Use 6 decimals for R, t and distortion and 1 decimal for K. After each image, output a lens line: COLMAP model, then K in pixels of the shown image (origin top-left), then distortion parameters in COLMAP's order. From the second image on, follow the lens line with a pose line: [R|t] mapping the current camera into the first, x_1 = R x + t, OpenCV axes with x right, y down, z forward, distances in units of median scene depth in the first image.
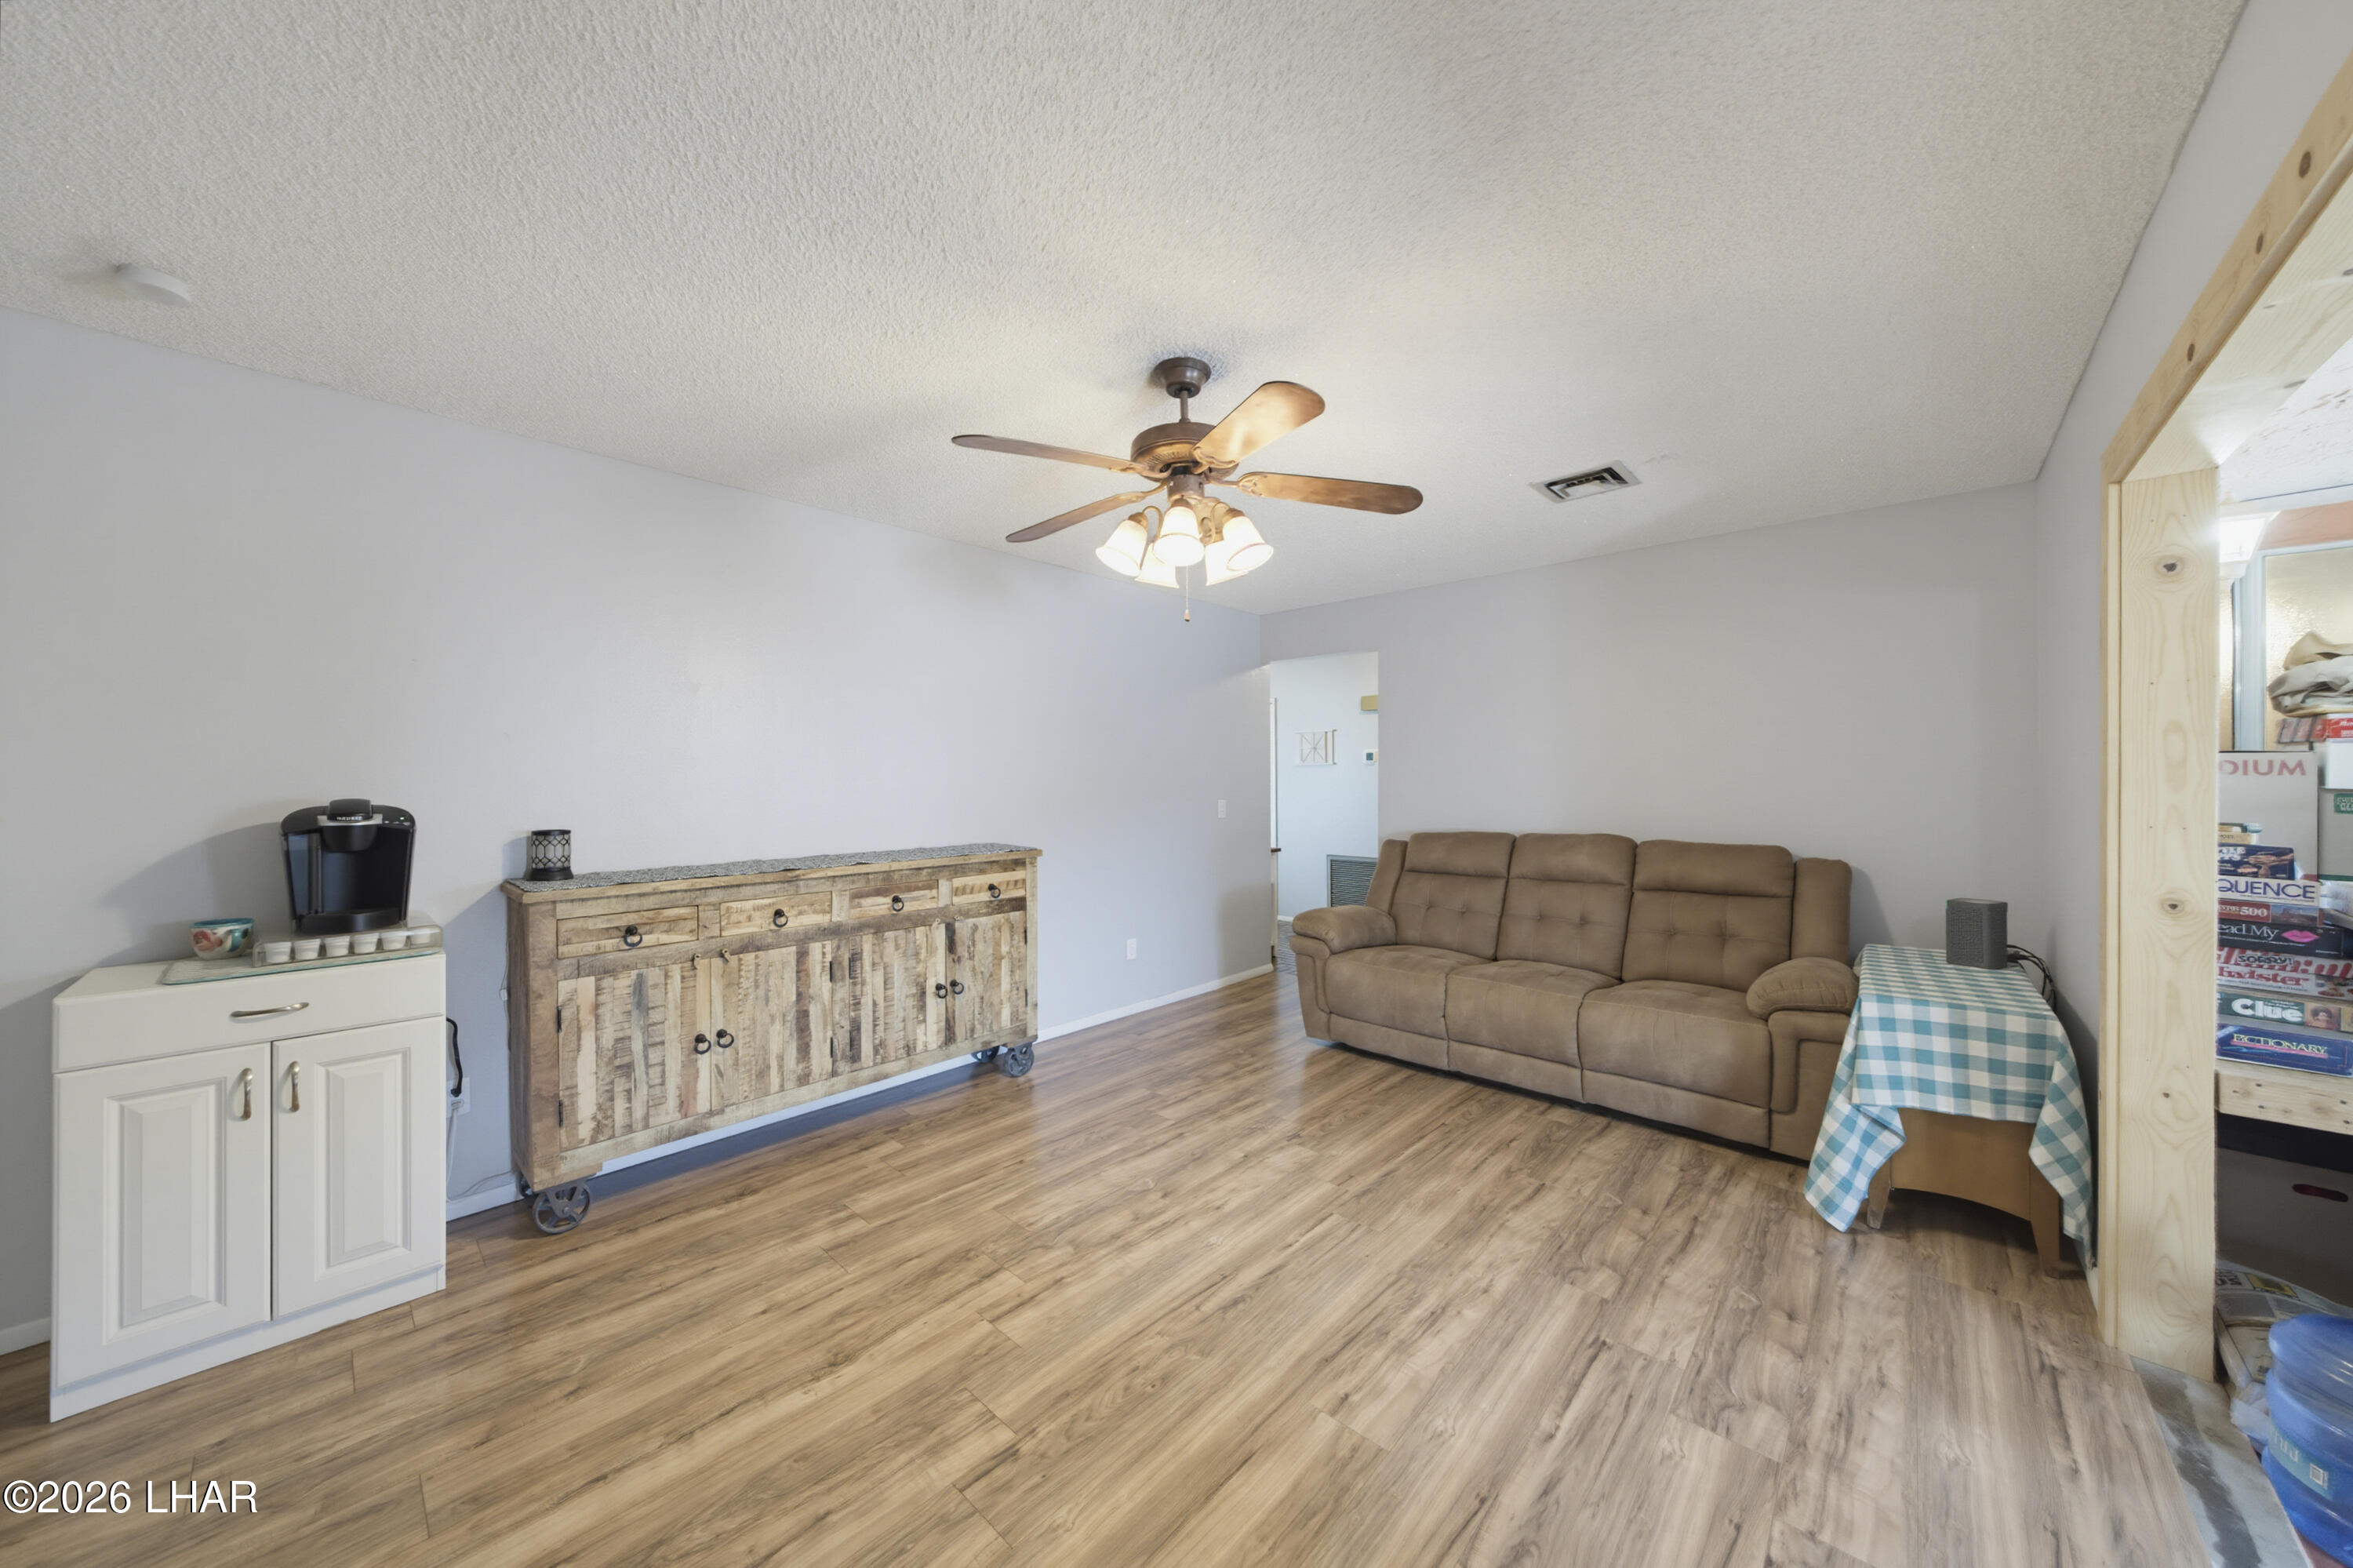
lens RADIAL K [[802.3, 0, 1165.5], [0, 802.3, 781.6], [0, 0, 1]] dist [-0.000586, -0.000017]
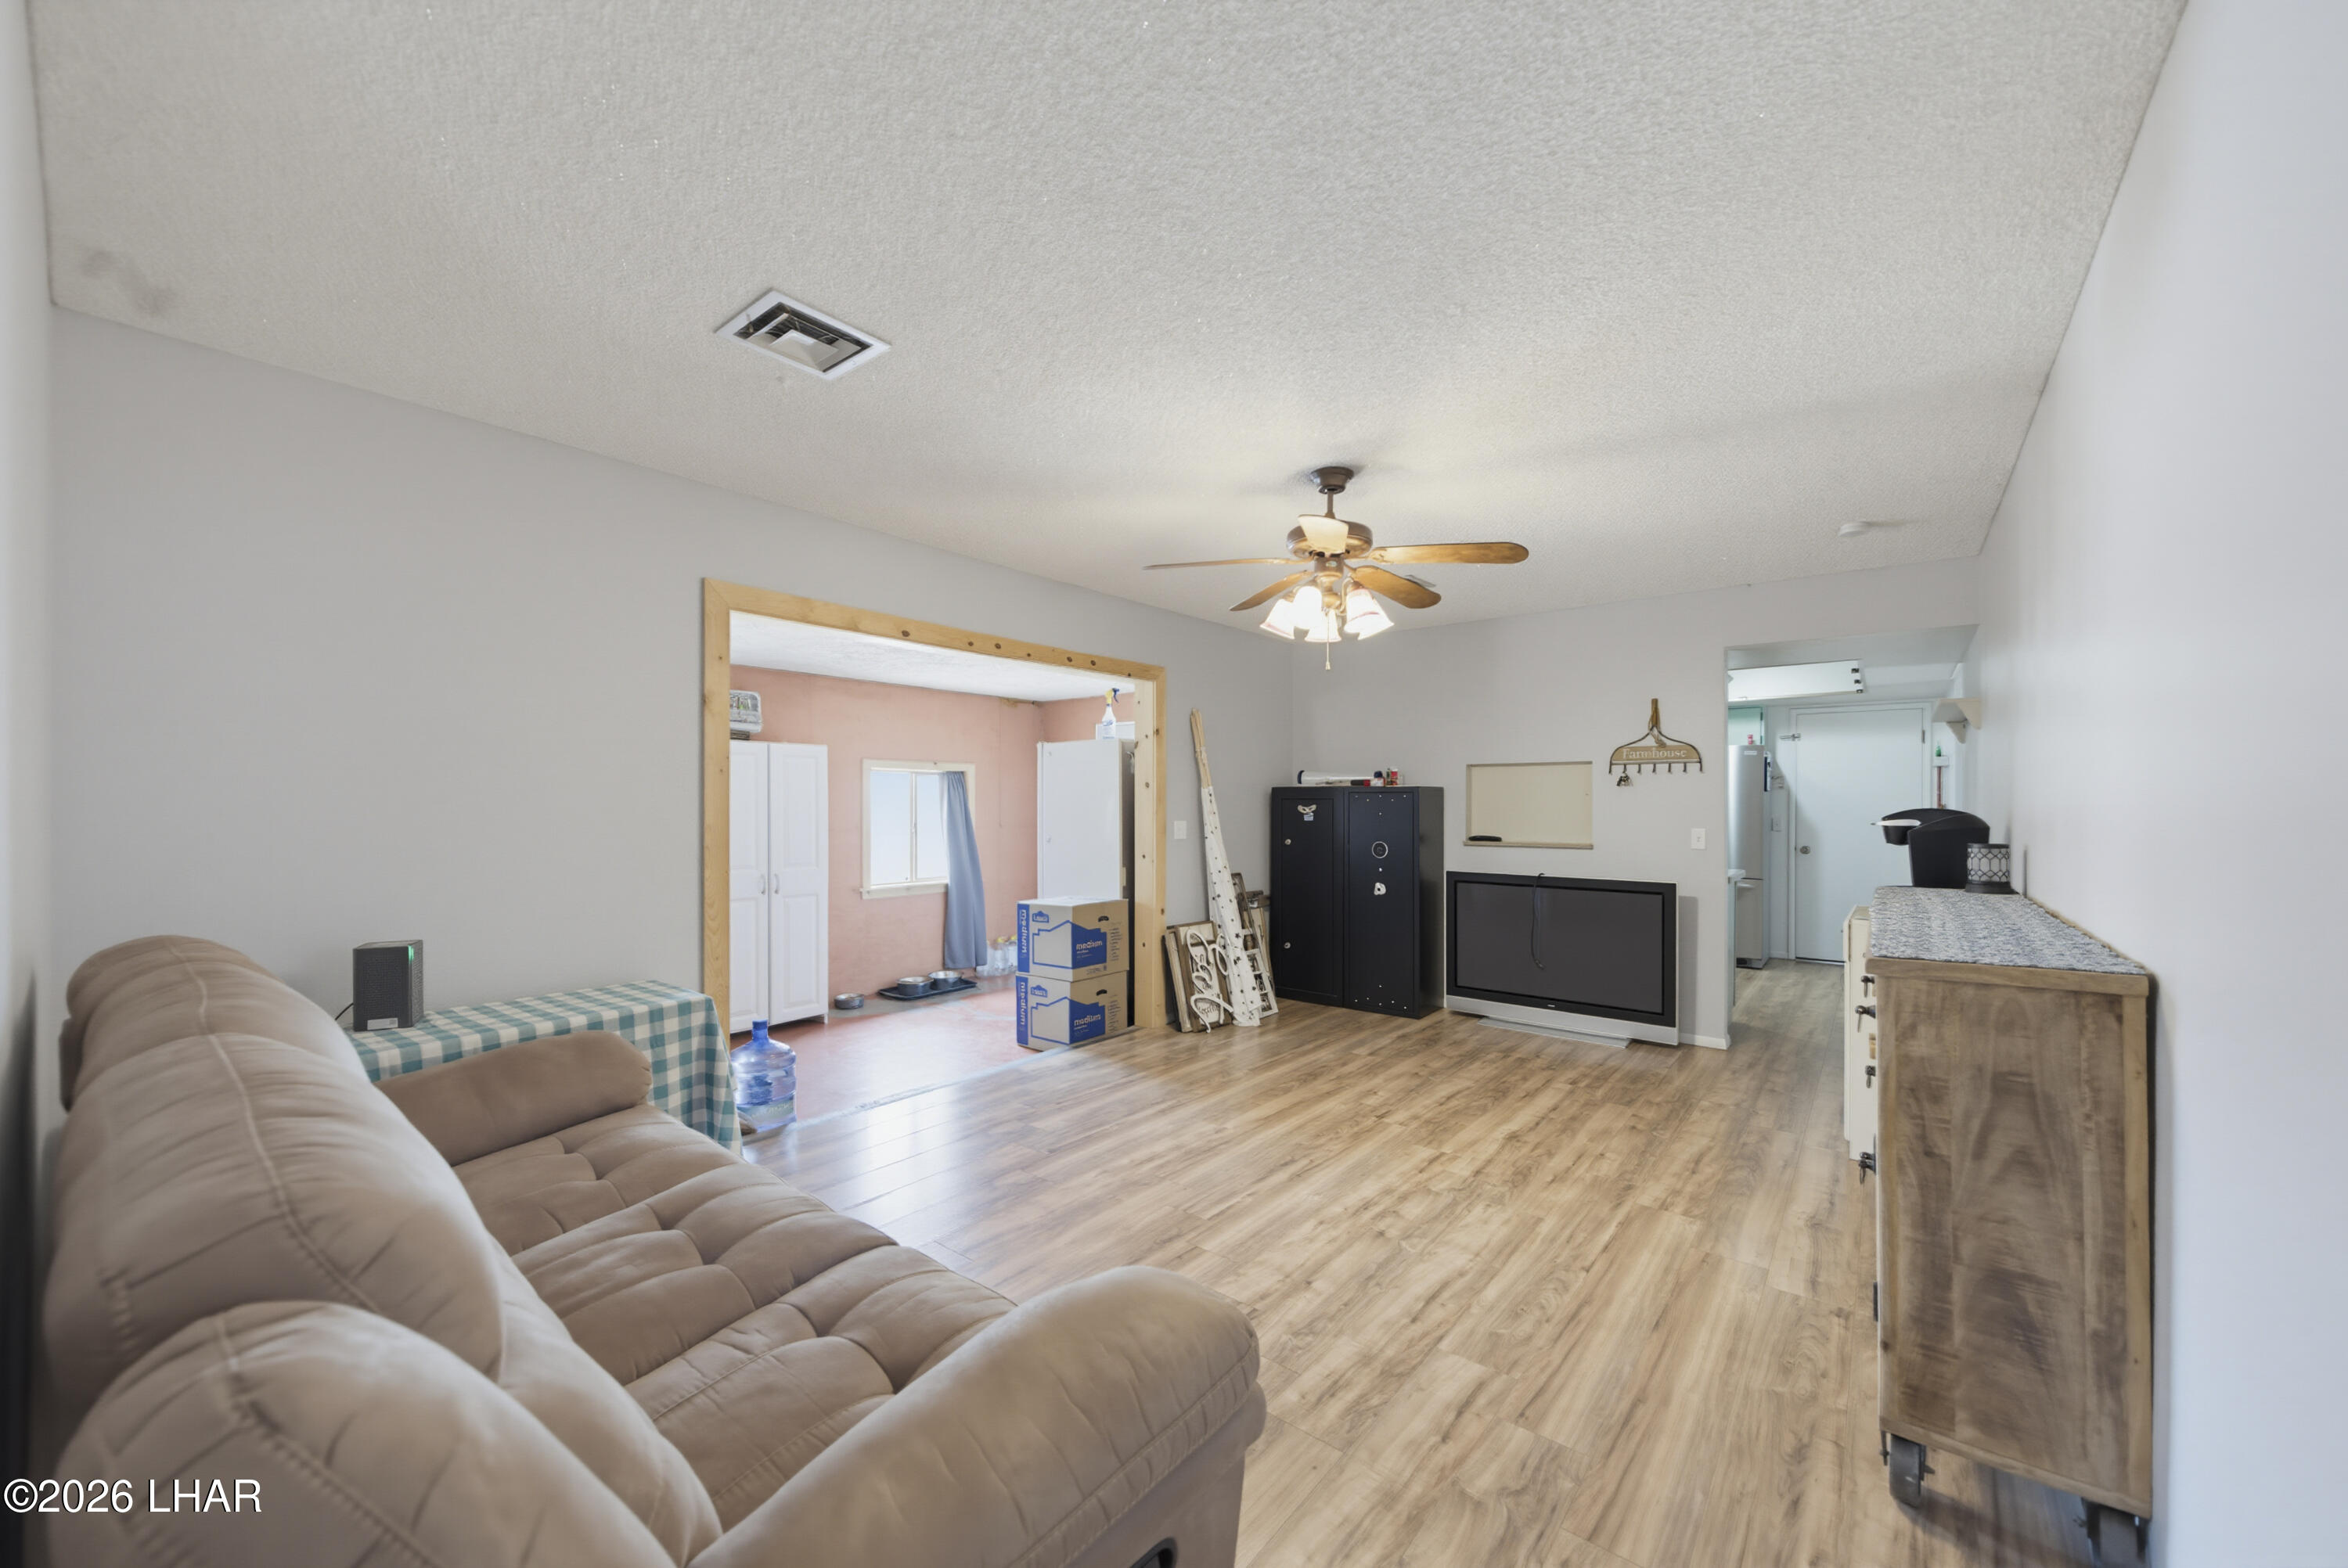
lens RADIAL K [[843.3, 0, 1180.5], [0, 843.3, 792.3], [0, 0, 1]] dist [0.000048, 0.000035]
pose [[-0.996410, -0.000521, -0.084653, 0.370338], [0.000081, 0.999975, -0.007111, 0.008258], [0.084655, -0.007092, -0.996385, 2.294396]]
